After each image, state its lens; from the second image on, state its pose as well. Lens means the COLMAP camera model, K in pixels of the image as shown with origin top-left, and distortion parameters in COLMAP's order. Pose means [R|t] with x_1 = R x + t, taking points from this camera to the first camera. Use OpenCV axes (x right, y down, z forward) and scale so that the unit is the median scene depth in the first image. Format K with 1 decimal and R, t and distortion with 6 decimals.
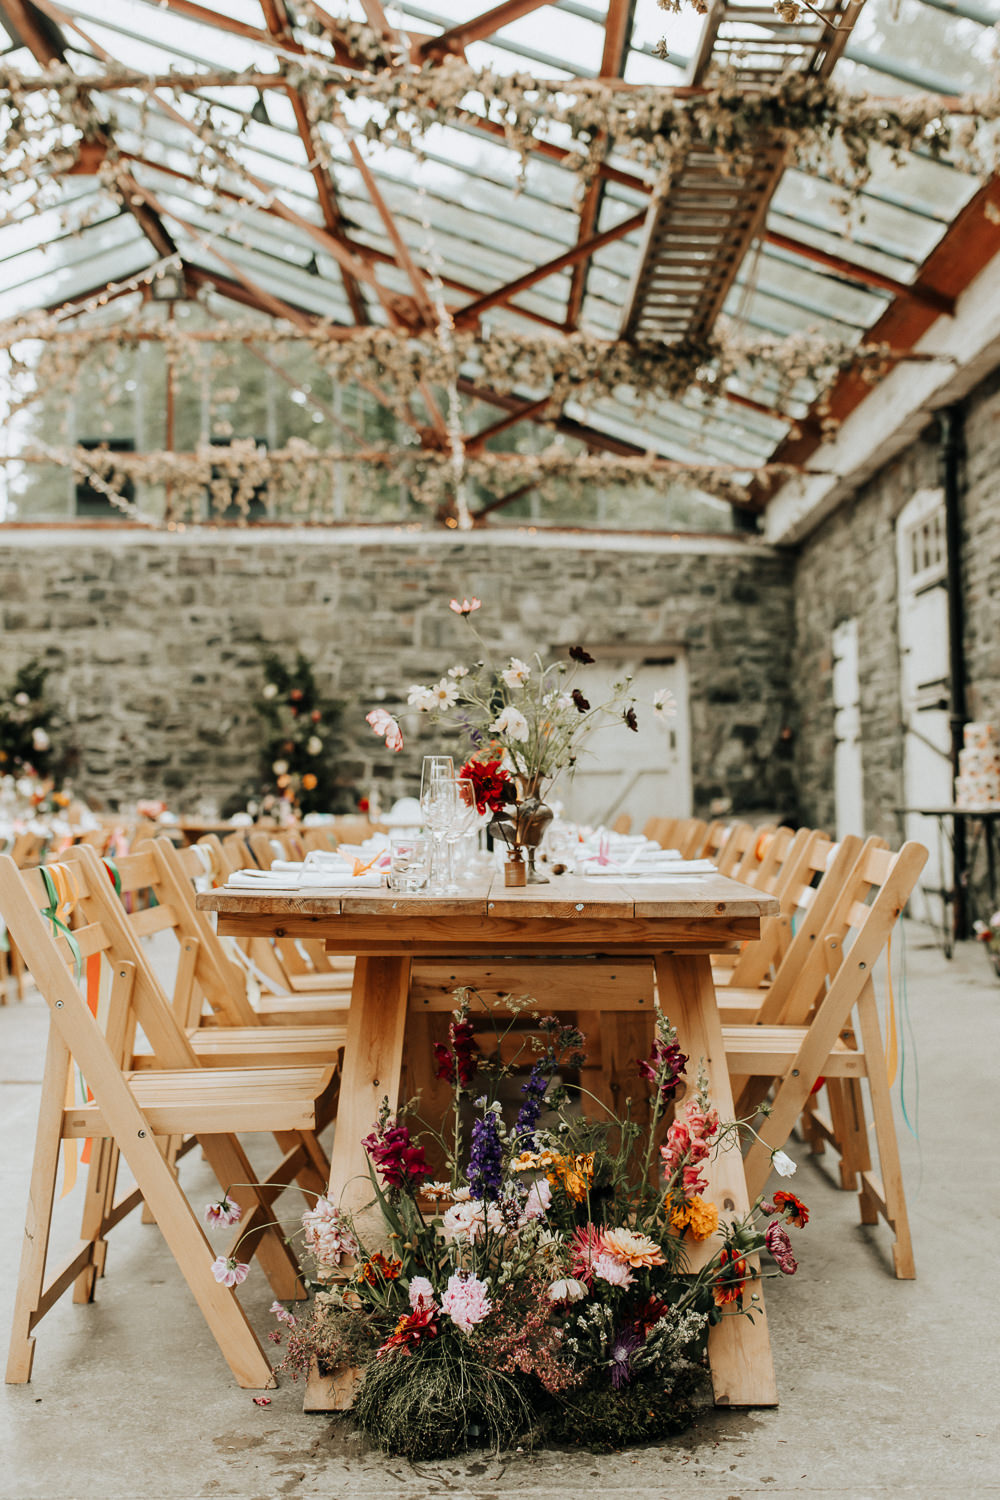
lens RADIAL K [[1708.7, 0, 493.4], [0, 1708.7, 635.7], [0, 0, 1]] dist [-0.023817, 0.000000]
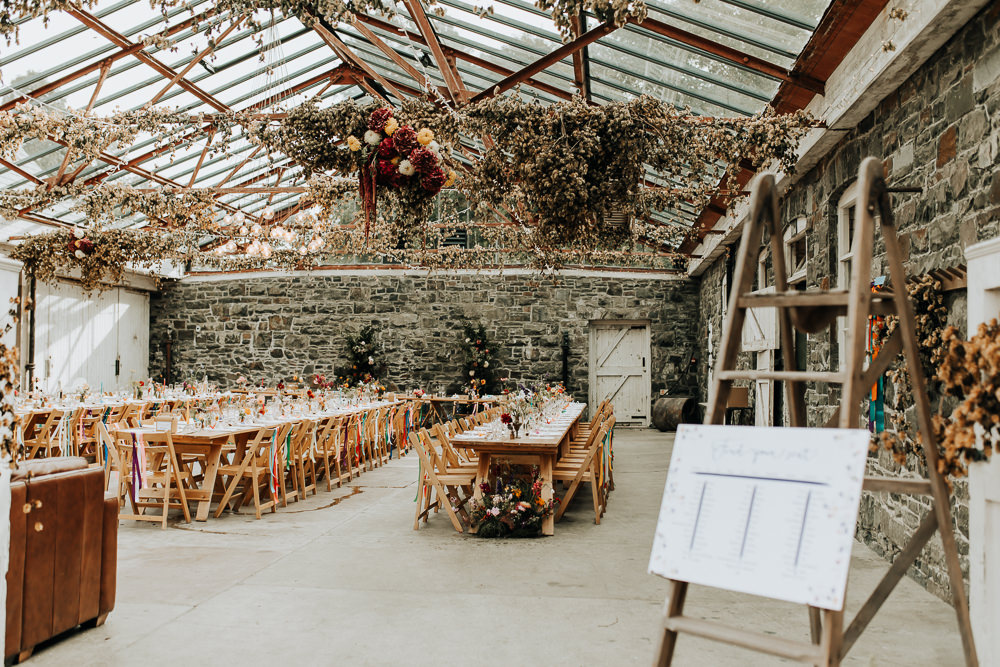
lens RADIAL K [[987.3, 0, 474.0], [0, 987.3, 344.3], [0, 0, 1]] dist [-0.014811, 0.000000]
pose [[0.992055, 0.008137, -0.125543, 0.046539], [0.001178, 0.997261, 0.073949, -0.060507], [0.125801, -0.073510, 0.989328, -0.324878]]
